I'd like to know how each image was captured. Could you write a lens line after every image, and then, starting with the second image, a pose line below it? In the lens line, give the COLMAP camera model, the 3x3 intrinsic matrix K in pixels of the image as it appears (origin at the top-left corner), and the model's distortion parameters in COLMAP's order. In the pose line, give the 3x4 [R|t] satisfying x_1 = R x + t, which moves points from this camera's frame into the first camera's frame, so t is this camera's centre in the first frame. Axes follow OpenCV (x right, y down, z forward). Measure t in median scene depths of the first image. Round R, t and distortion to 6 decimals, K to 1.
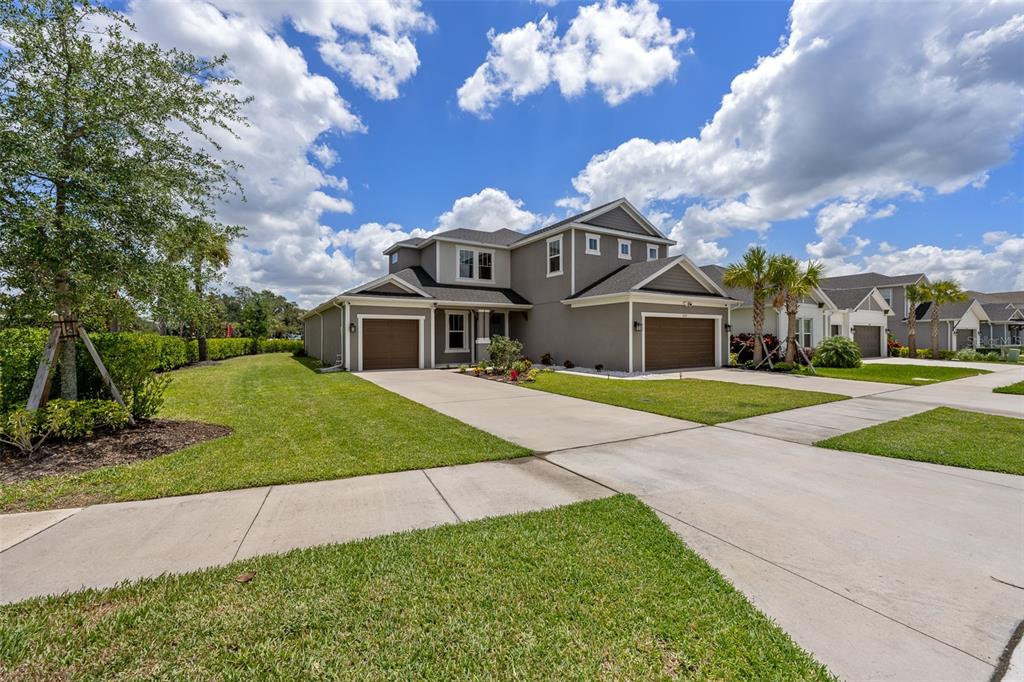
lens RADIAL K [[408.1, 0, 512.0], [0, 408.1, 341.0], [0, 0, 1]] dist [0.000827, 0.000232]
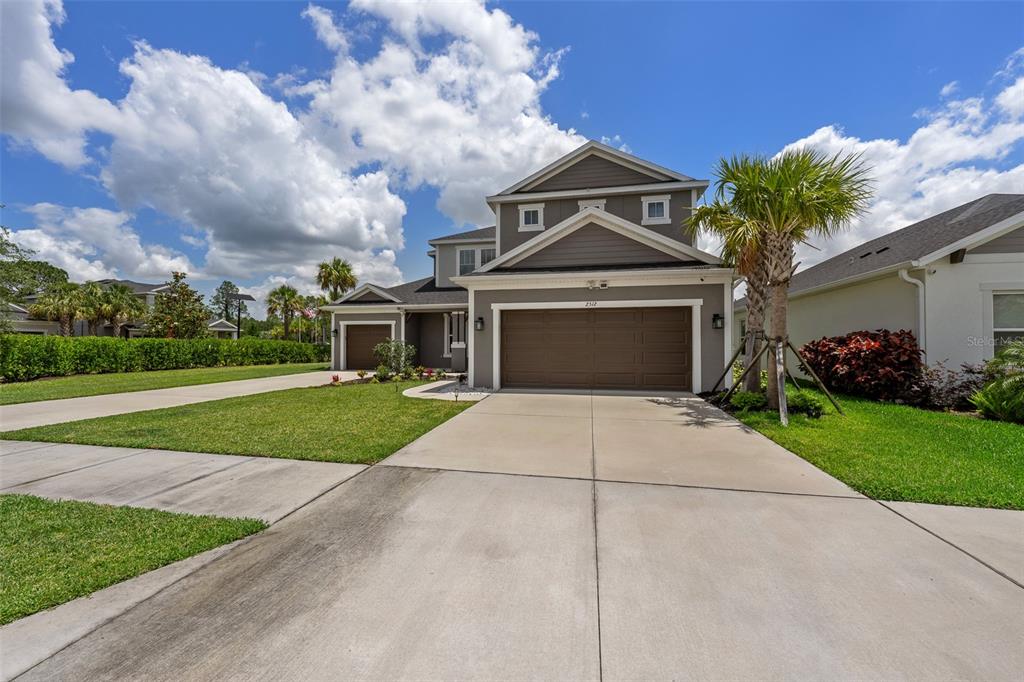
lens RADIAL K [[411.5, 0, 512.0], [0, 411.5, 341.0], [0, 0, 1]] dist [-0.000453, -0.000144]
pose [[0.726160, -0.003095, -0.687519, 0.700825], [-0.009909, 0.999839, -0.014967, 0.003693], [0.687455, 0.017681, 0.726012, 0.428135]]
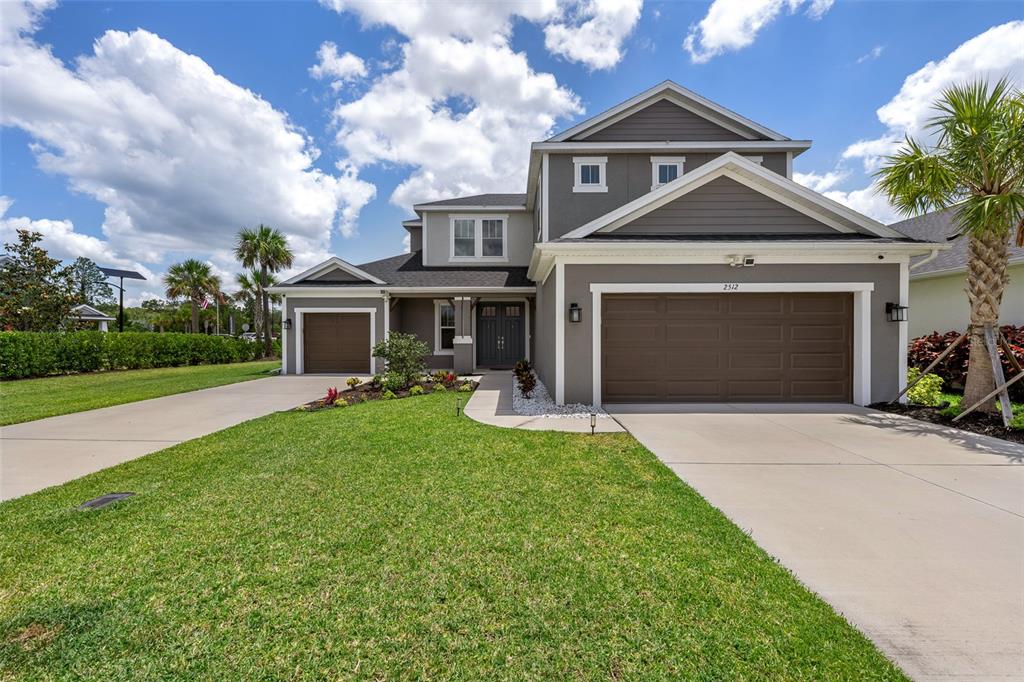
lens RADIAL K [[421.0, 0, 512.0], [0, 421.0, 341.0], [0, 0, 1]] dist [-0.001910, 0.000088]
pose [[0.845881, 0.008562, -0.533303, 0.428347], [-0.006749, 0.999963, 0.005351, -0.002966], [0.533329, -0.000927, 0.845908, 0.437099]]
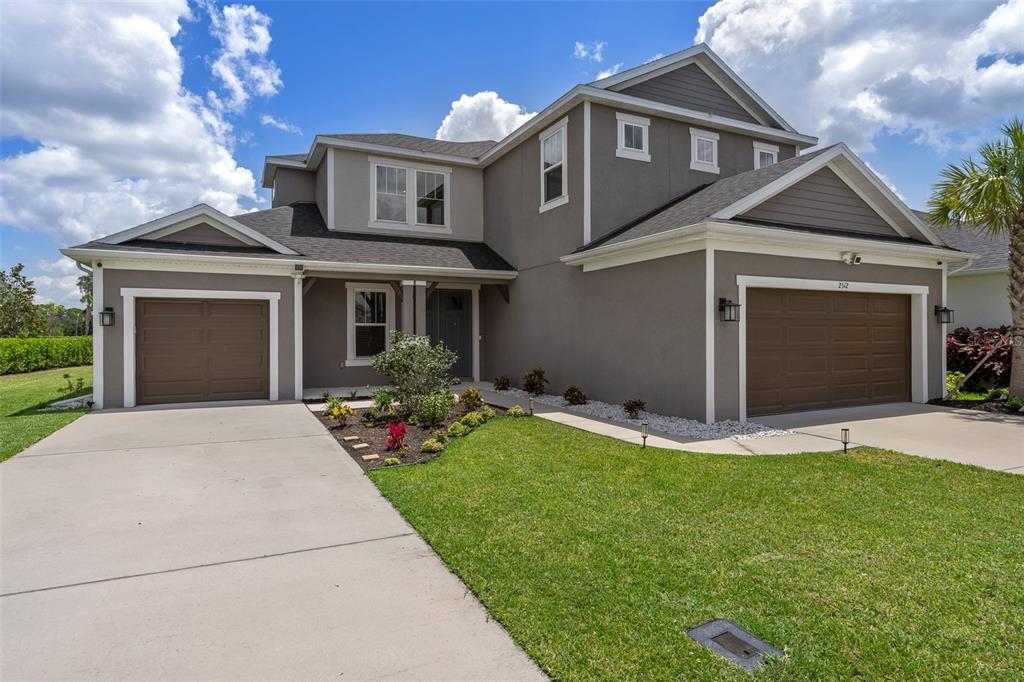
lens RADIAL K [[558.3, 0, 510.7], [0, 558.3, 336.0], [0, 0, 1]] dist [-0.001726, 0.000123]
pose [[0.995131, -0.000126, -0.098562, 0.122306], [-0.000574, 0.999975, -0.007073, -0.004230], [0.098560, 0.007096, 0.995106, 0.351801]]
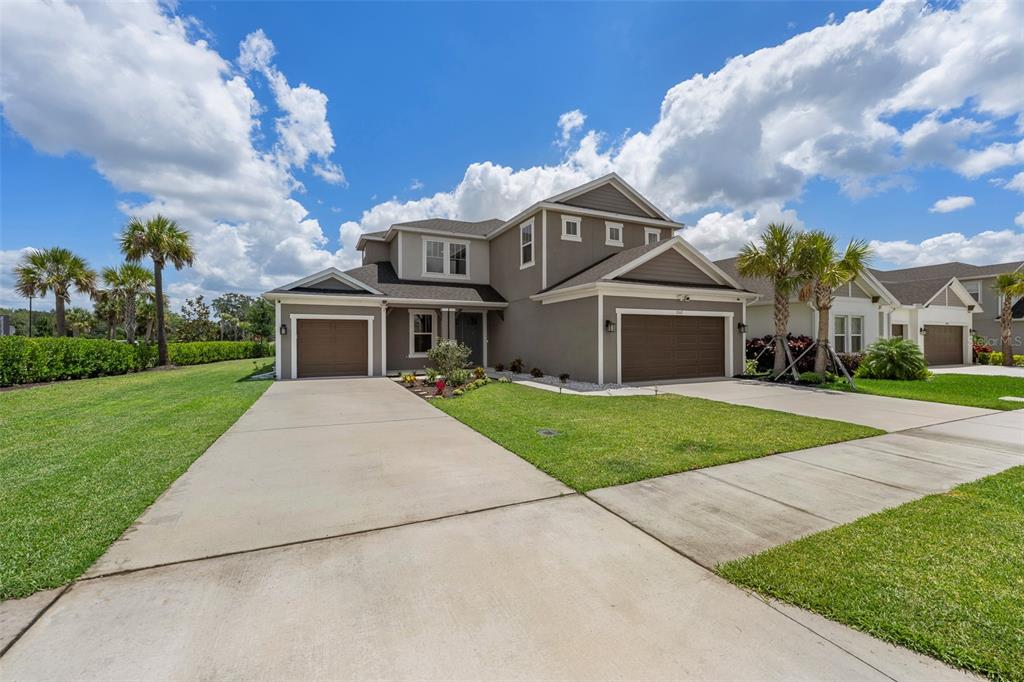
lens RADIAL K [[408.1, 0, 512.0], [0, 408.1, 341.0], [0, 0, 1]] dist [0.000827, 0.000232]
pose [[0.993692, -0.000585, -0.112140, 0.172631], [-0.000241, 0.999973, -0.007348, -0.000688], [0.112141, 0.007329, 0.993665, 0.159571]]
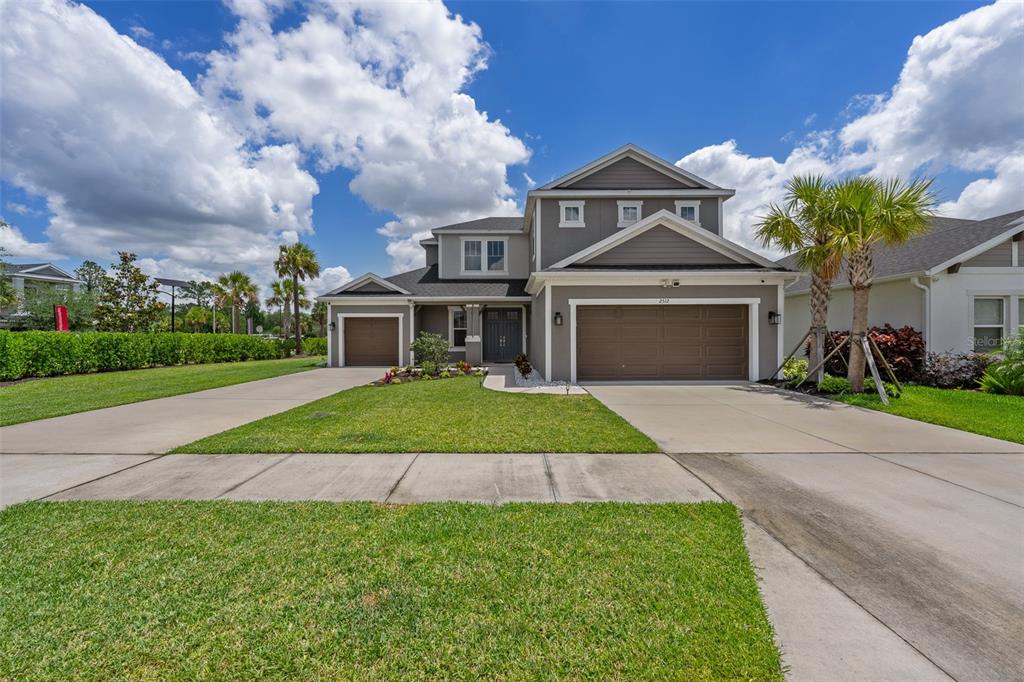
lens RADIAL K [[421.0, 0, 512.0], [0, 421.0, 341.0], [0, 0, 1]] dist [-0.001910, 0.000088]
pose [[0.852615, 0.004892, -0.522516, 0.523247], [-0.004102, 0.999988, 0.002669, 0.001967], [0.522523, -0.000132, 0.852625, 0.261932]]
